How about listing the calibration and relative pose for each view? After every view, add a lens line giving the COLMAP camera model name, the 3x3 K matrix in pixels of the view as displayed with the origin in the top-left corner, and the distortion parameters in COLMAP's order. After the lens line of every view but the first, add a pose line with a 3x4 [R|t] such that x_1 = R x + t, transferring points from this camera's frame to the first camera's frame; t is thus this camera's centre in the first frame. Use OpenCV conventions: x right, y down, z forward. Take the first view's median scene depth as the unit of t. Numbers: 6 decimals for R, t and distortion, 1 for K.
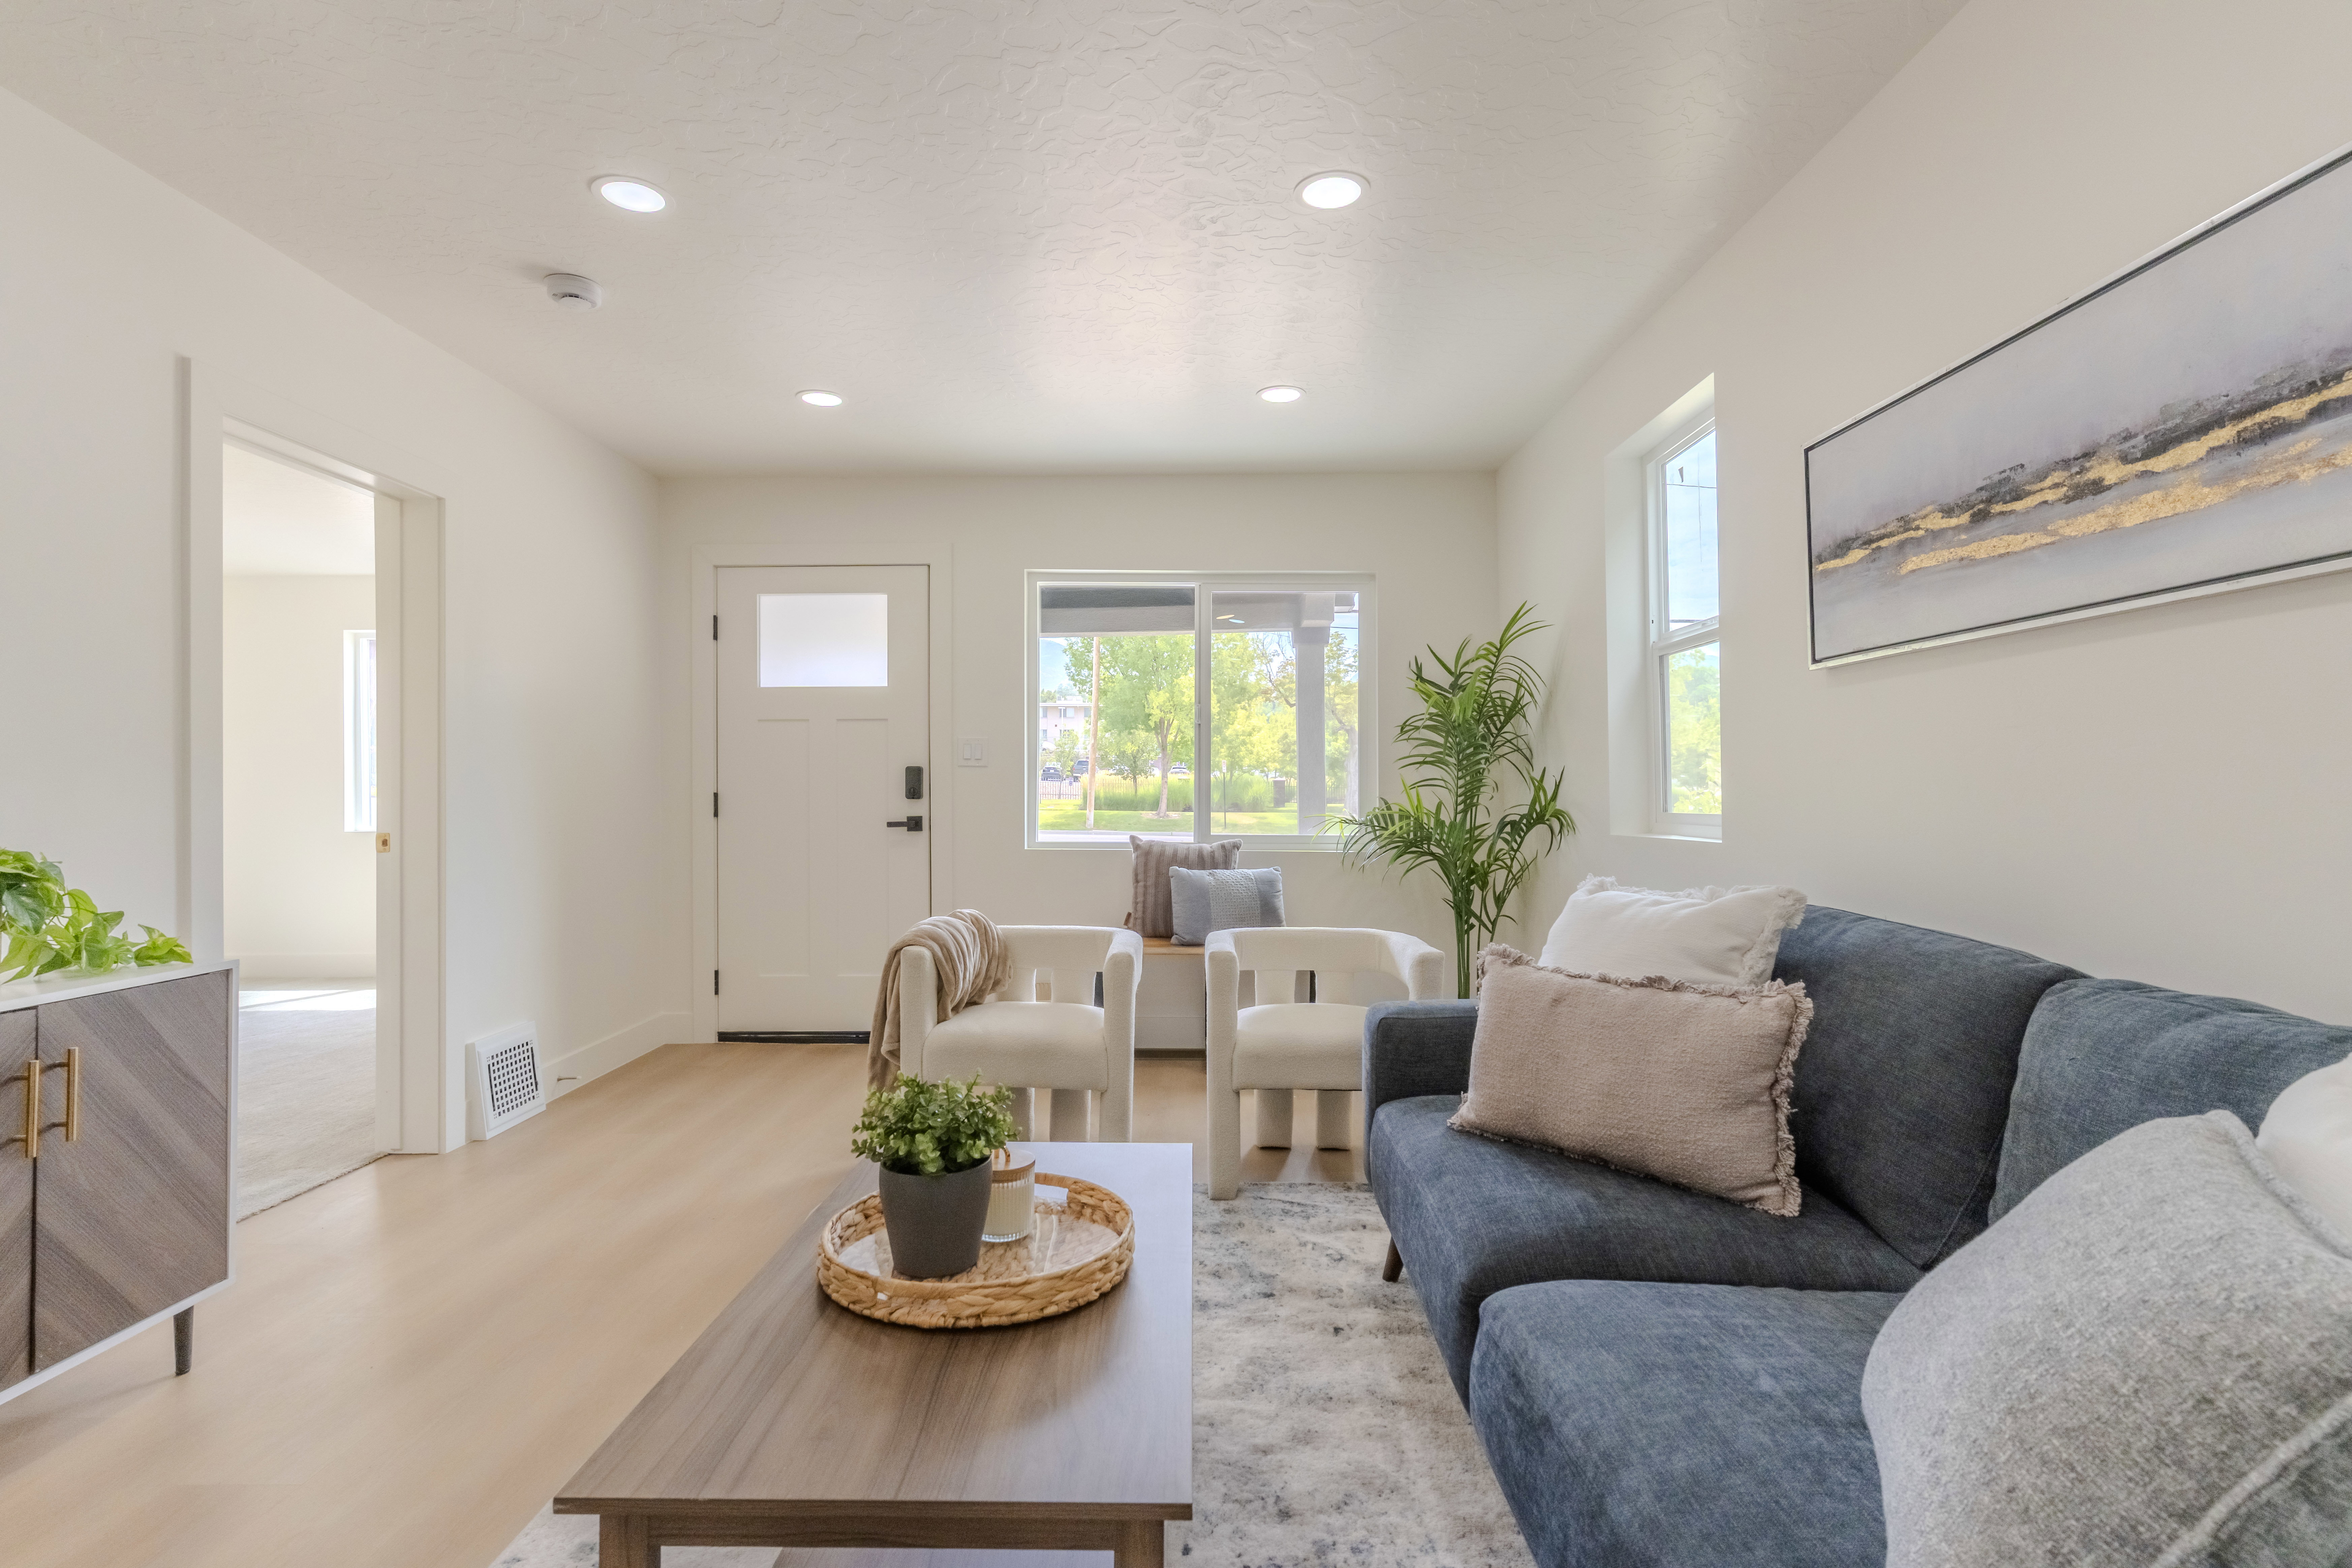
lens RADIAL K [[1130.4, 0, 1143.2], [0, 1130.4, 777.3], [0, 0, 1]] dist [0.002444, 0.000624]
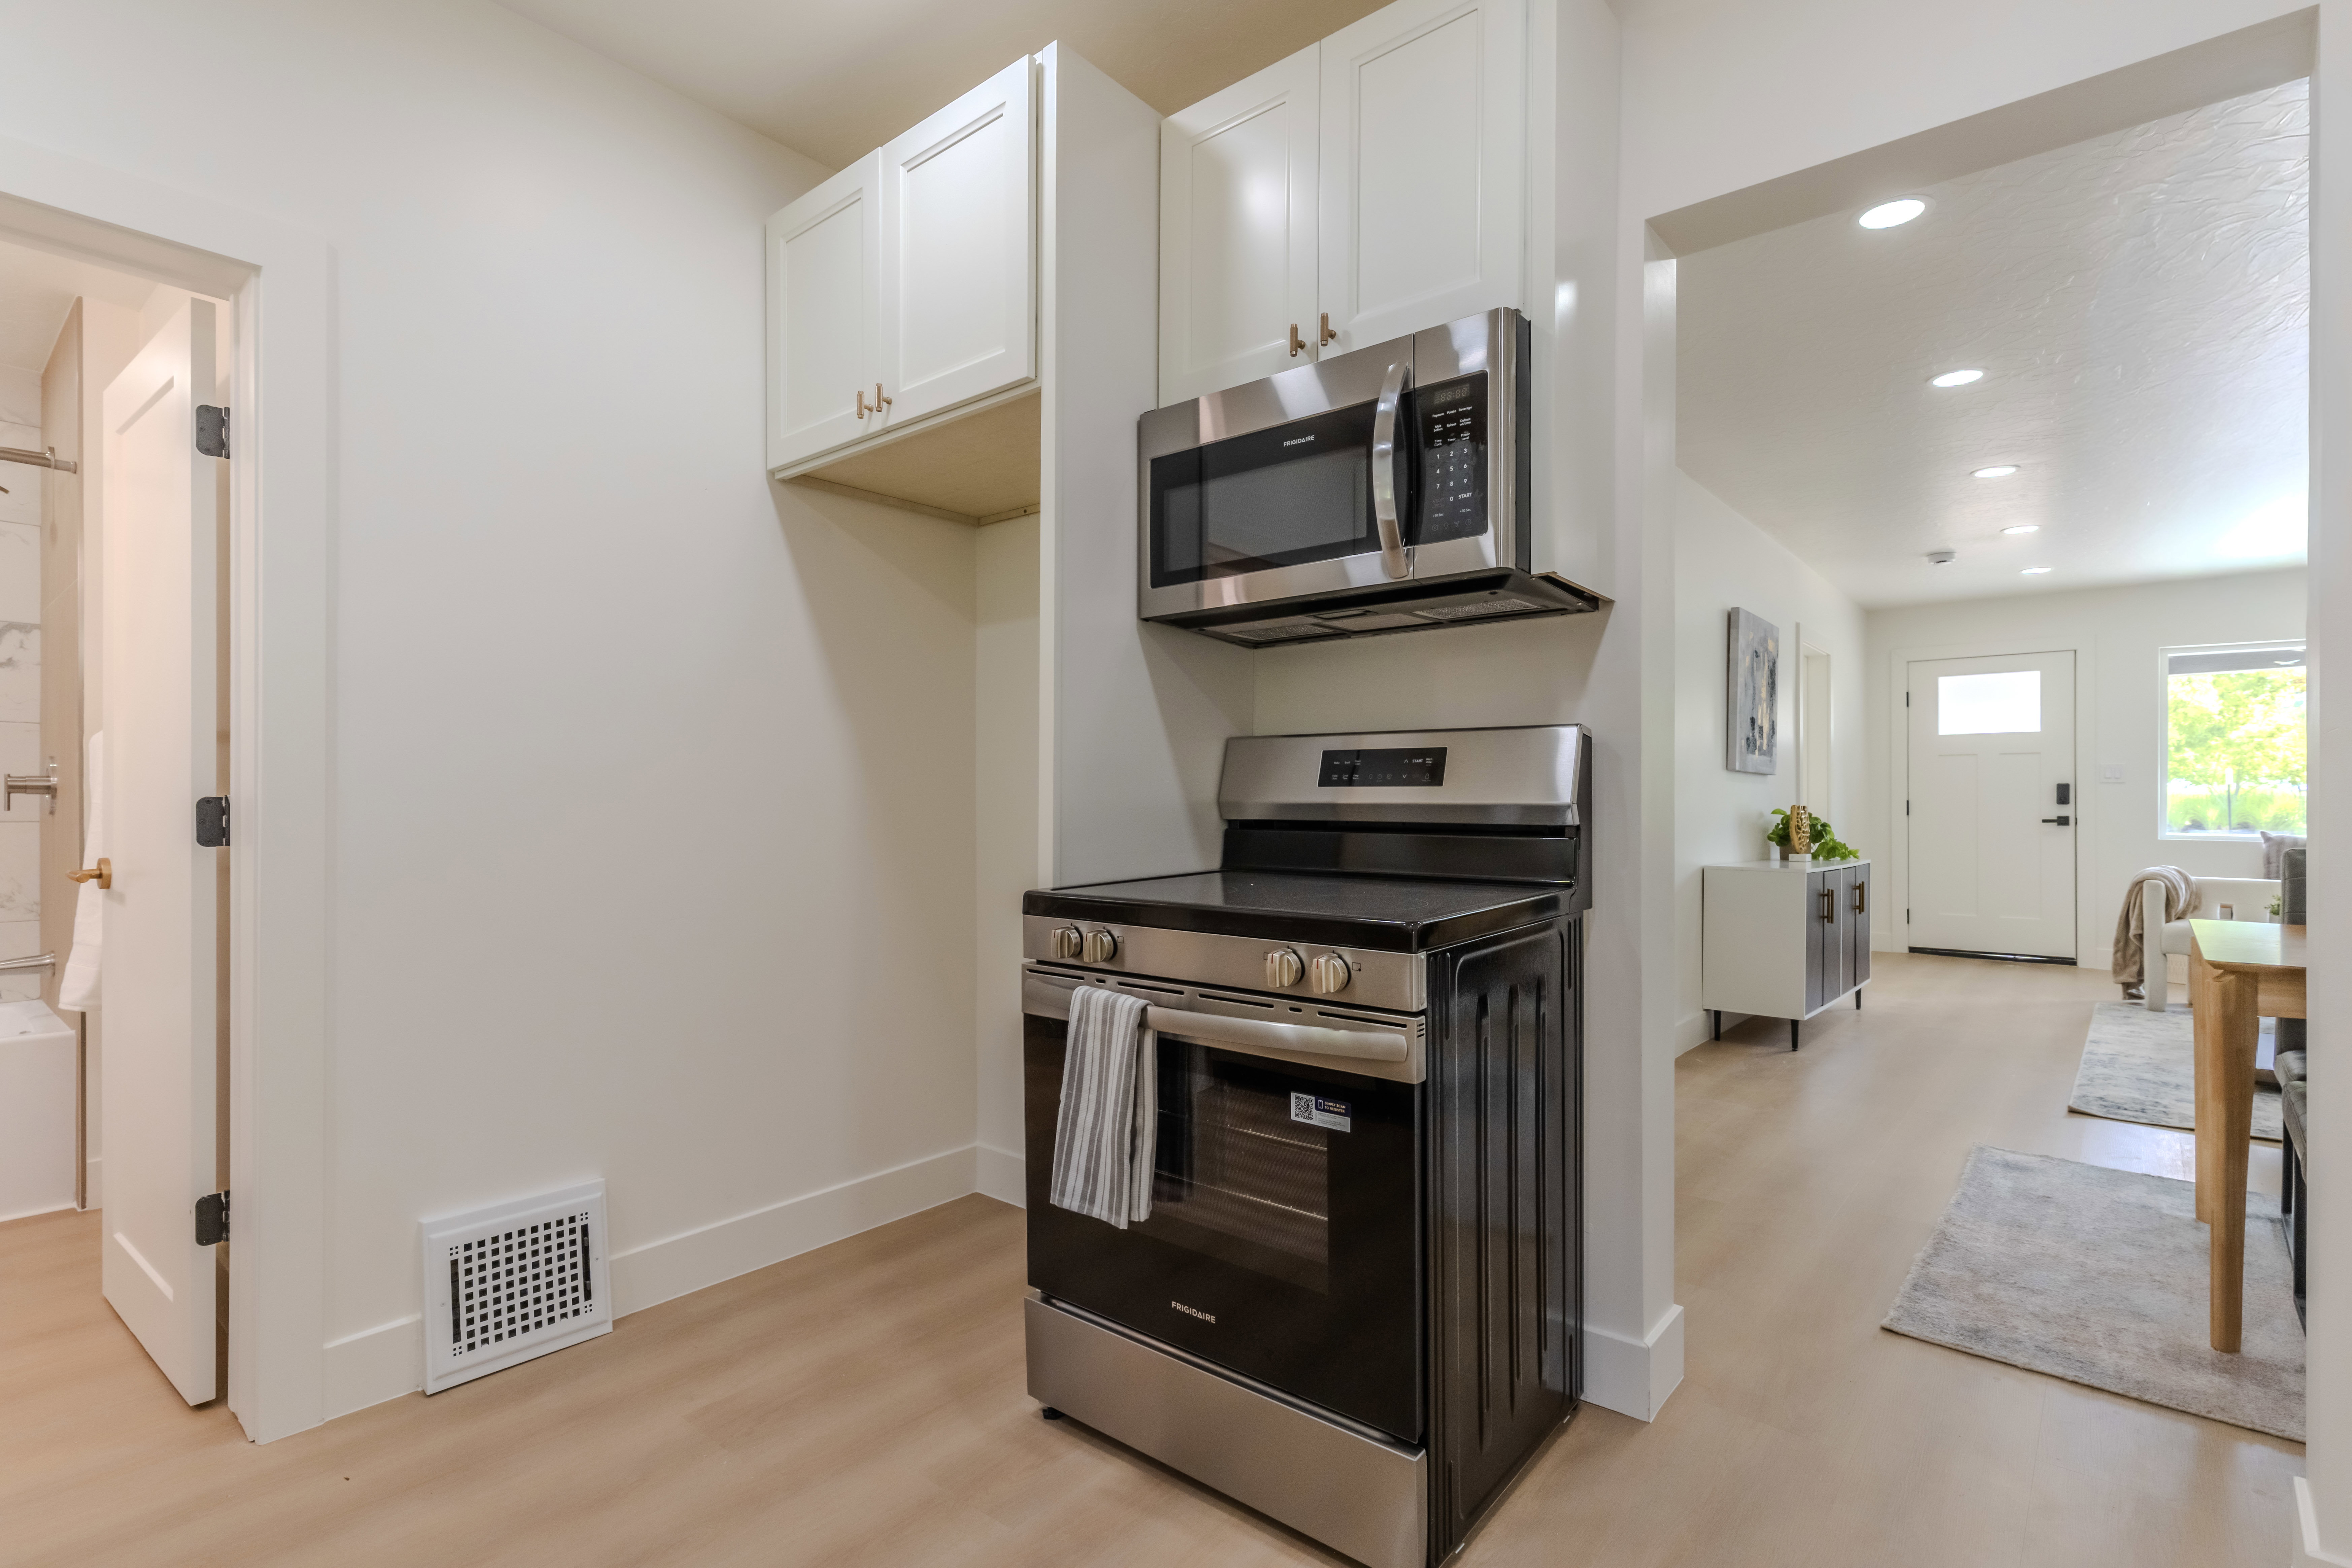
lens RADIAL K [[1160.0, 0, 1187.0], [0, 1160.0, 787.2], [0, 0, 1]] dist [0.002749, 0.011251]
pose [[0.804773, -0.004994, -0.593562, -0.473573], [0.003254, 0.999987, -0.004002, -0.004170], [0.593574, 0.001290, 0.804778, -2.115161]]
